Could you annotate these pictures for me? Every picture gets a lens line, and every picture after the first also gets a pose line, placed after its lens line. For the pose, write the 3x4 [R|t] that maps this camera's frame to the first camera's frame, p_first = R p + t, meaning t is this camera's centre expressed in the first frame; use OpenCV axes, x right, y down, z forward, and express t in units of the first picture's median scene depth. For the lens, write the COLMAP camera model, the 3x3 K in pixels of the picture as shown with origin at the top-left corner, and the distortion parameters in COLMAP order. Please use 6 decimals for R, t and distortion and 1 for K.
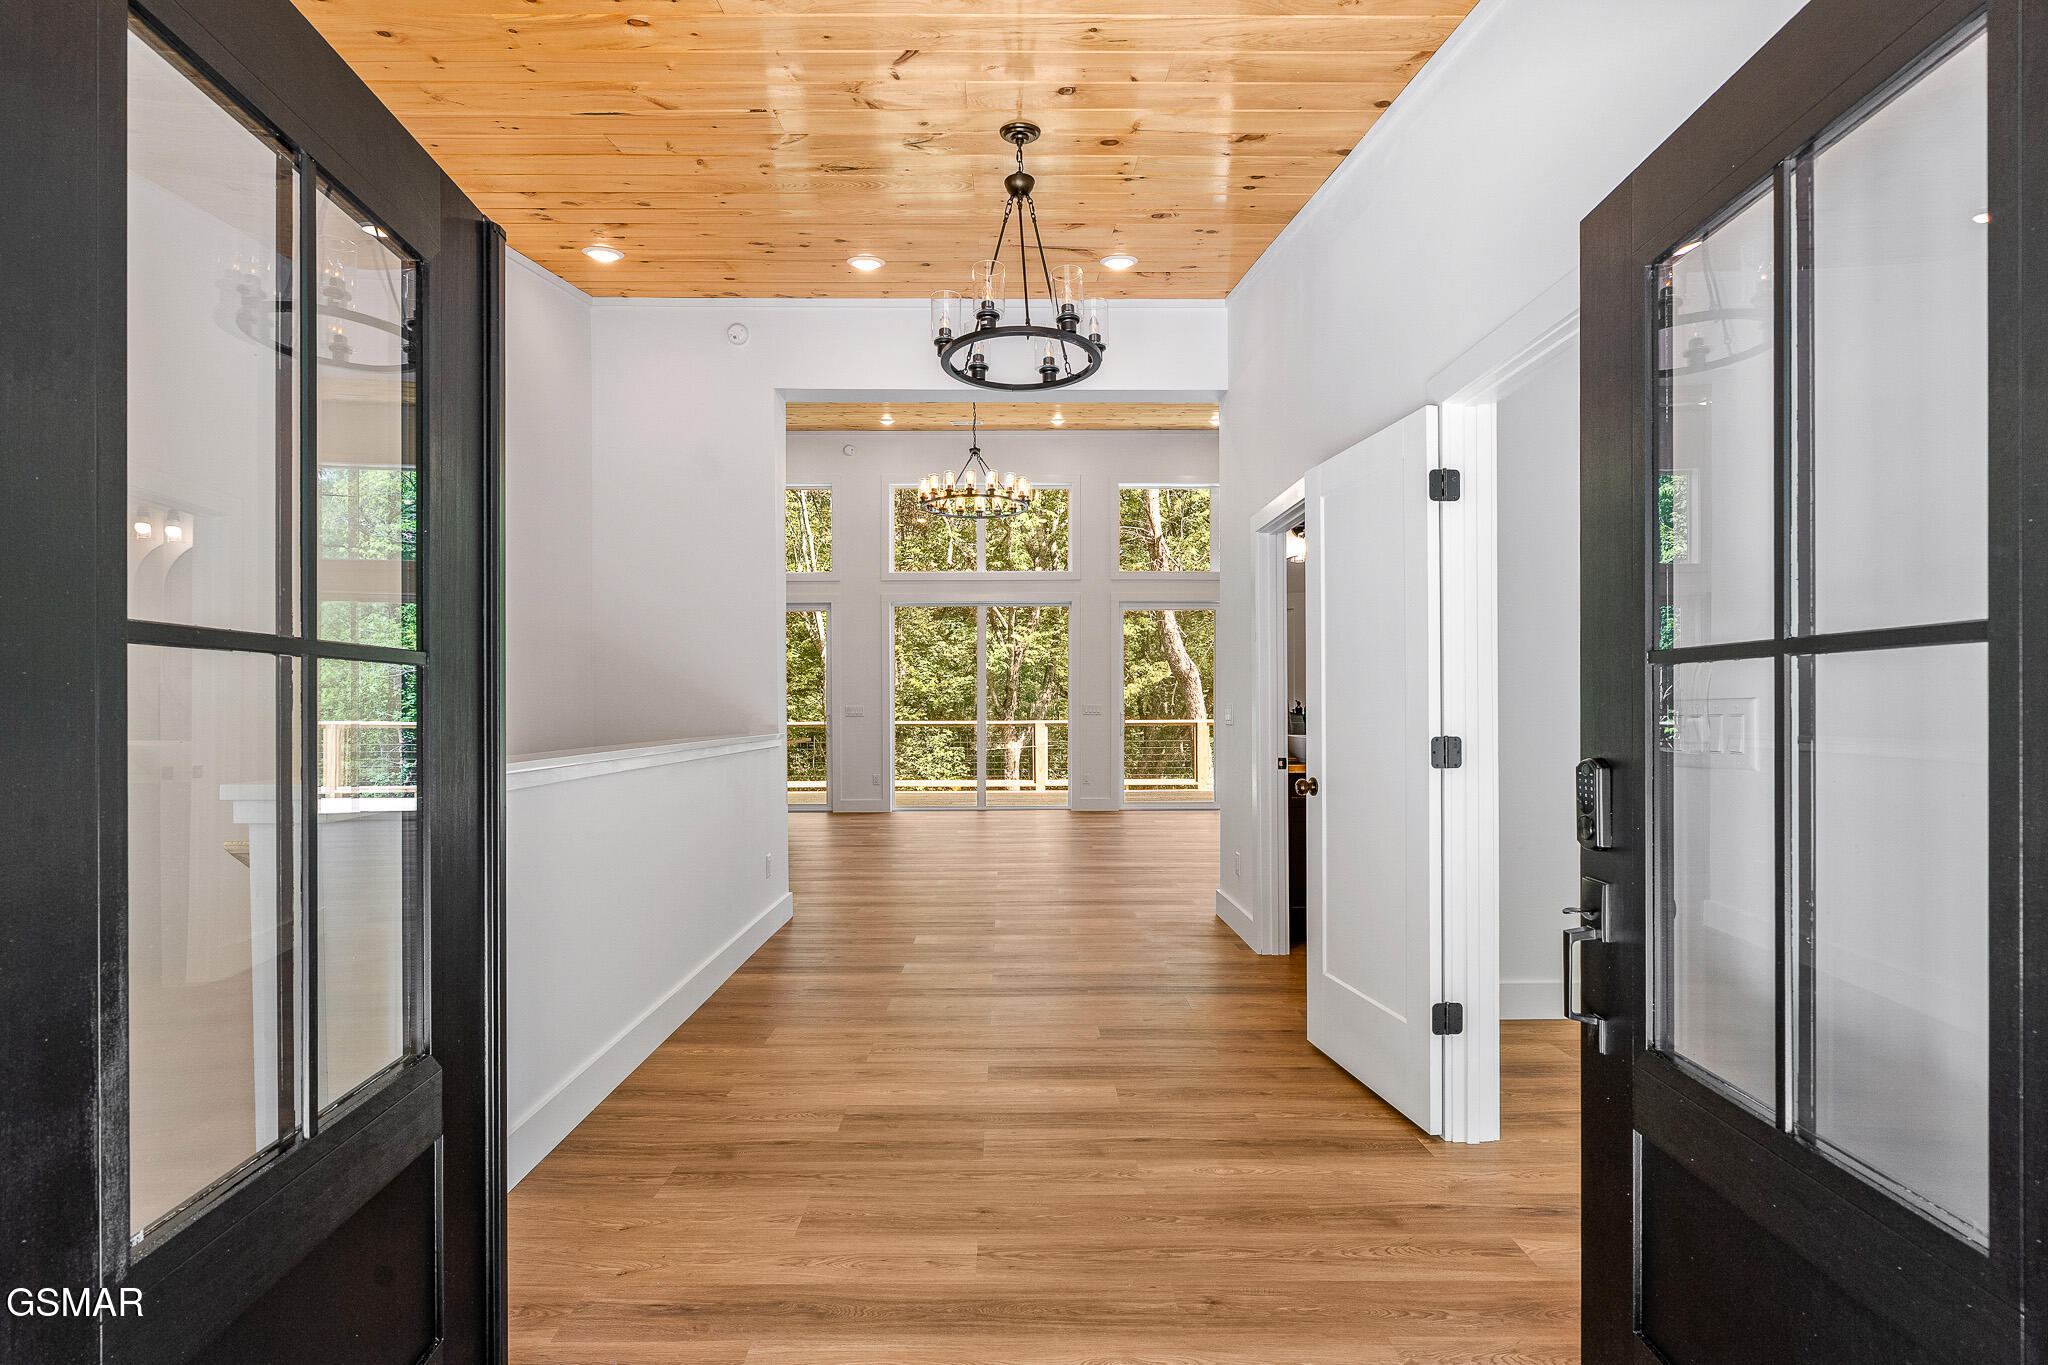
lens RADIAL K [[936.5, 0, 1015.2], [0, 936.5, 686.7], [0, 0, 1]] dist [-0.004429, 0.000370]
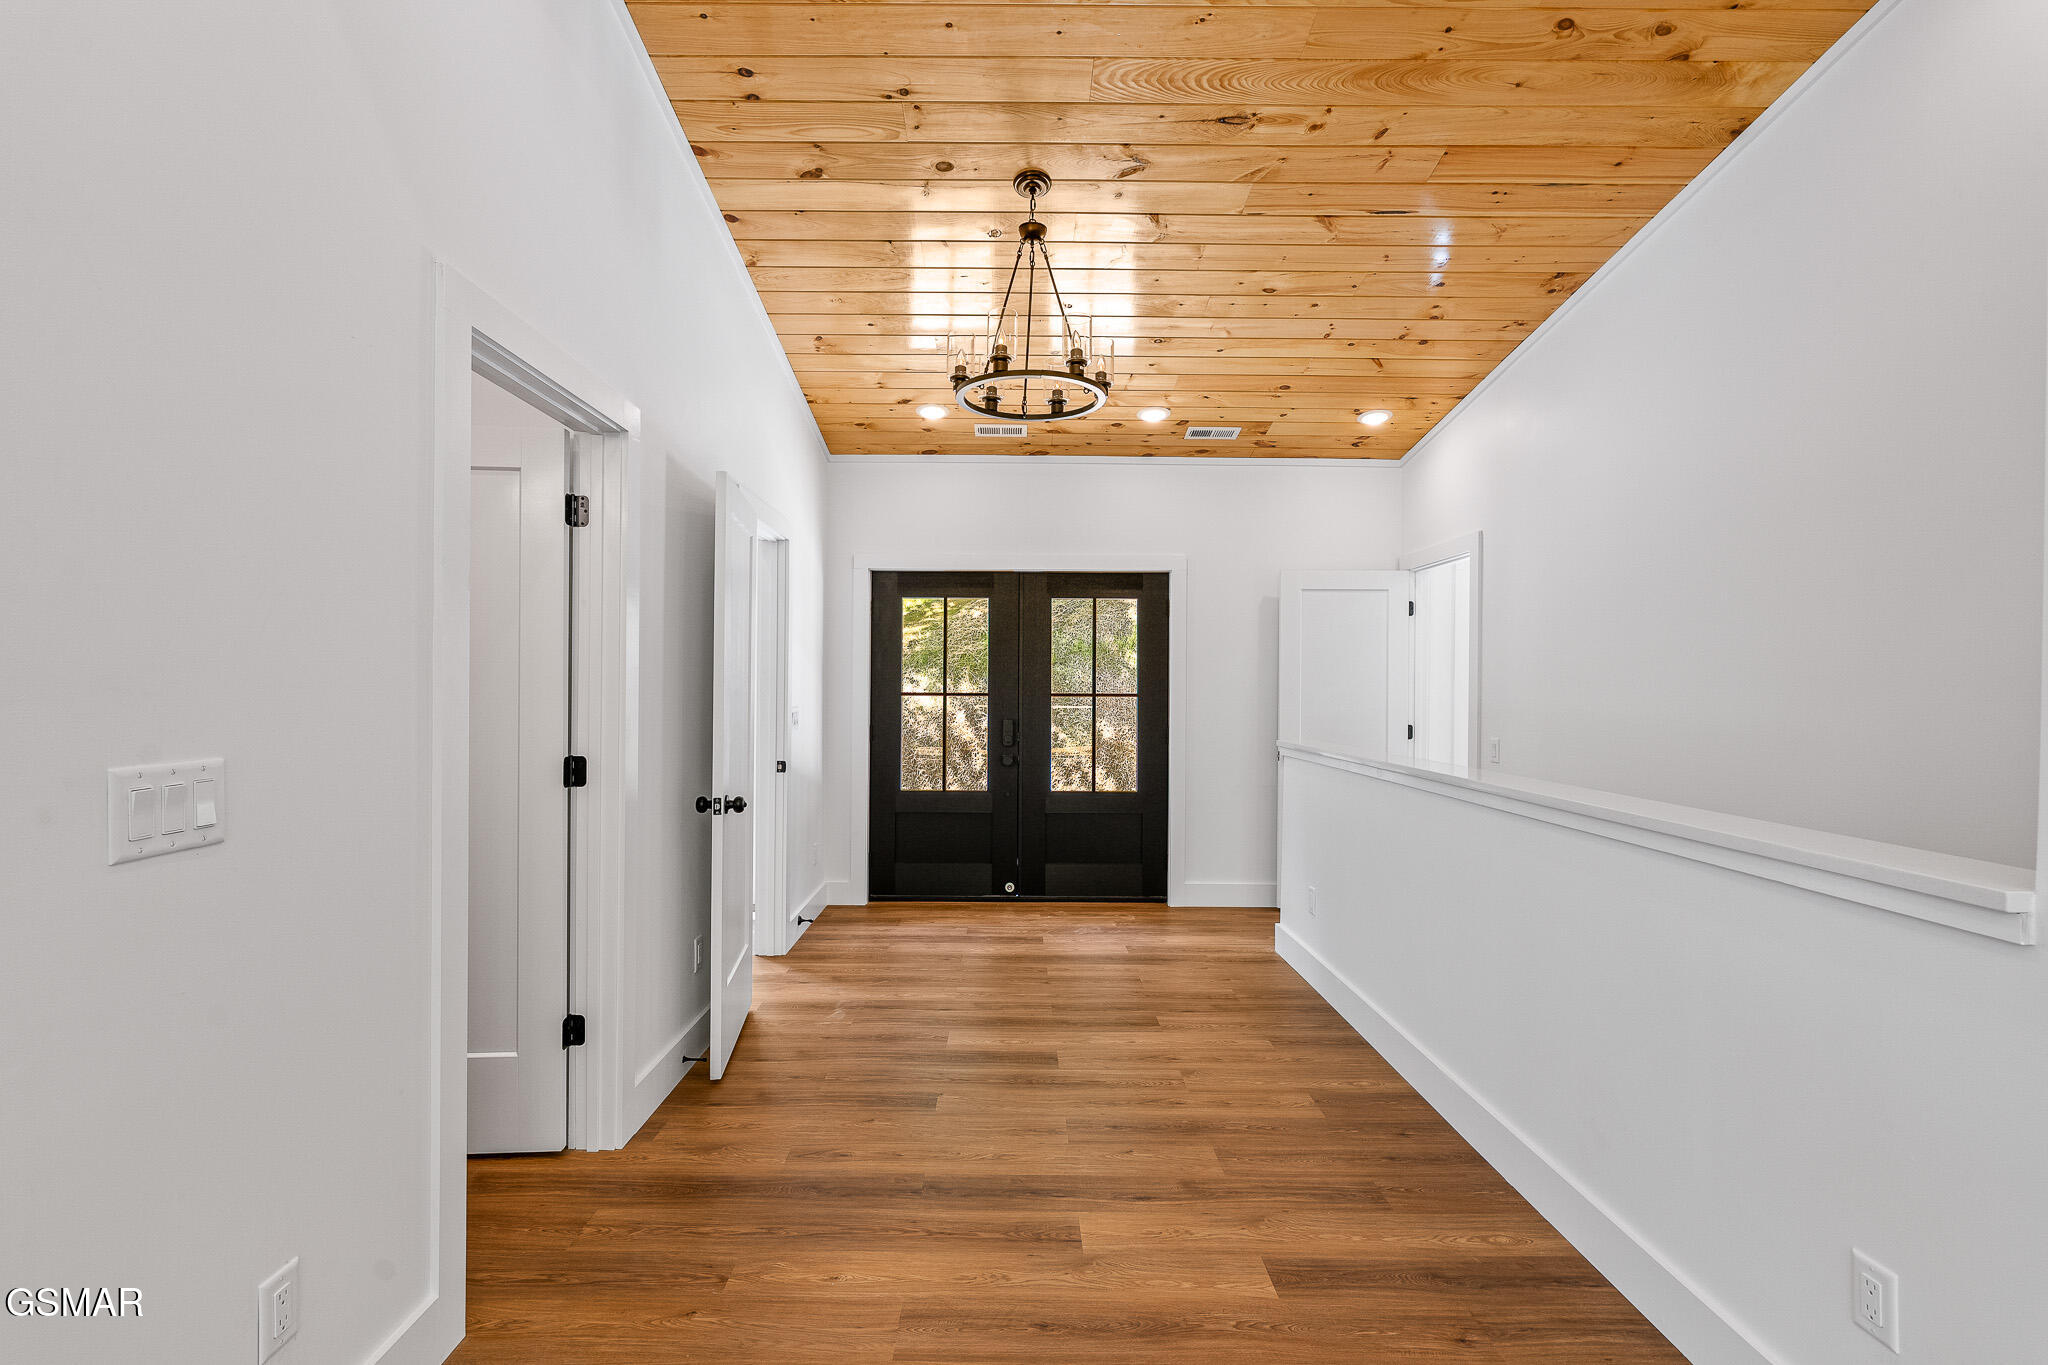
lens RADIAL K [[936.5, 0, 1020.2], [0, 936.5, 692.8], [0, 0, 1]] dist [-0.004429, 0.000370]
pose [[-0.999960, -0.008876, 0.001217, 0.018457], [-0.008893, 0.999849, -0.014939, 0.007429], [-0.001084, -0.014949, -0.999888, 2.345812]]
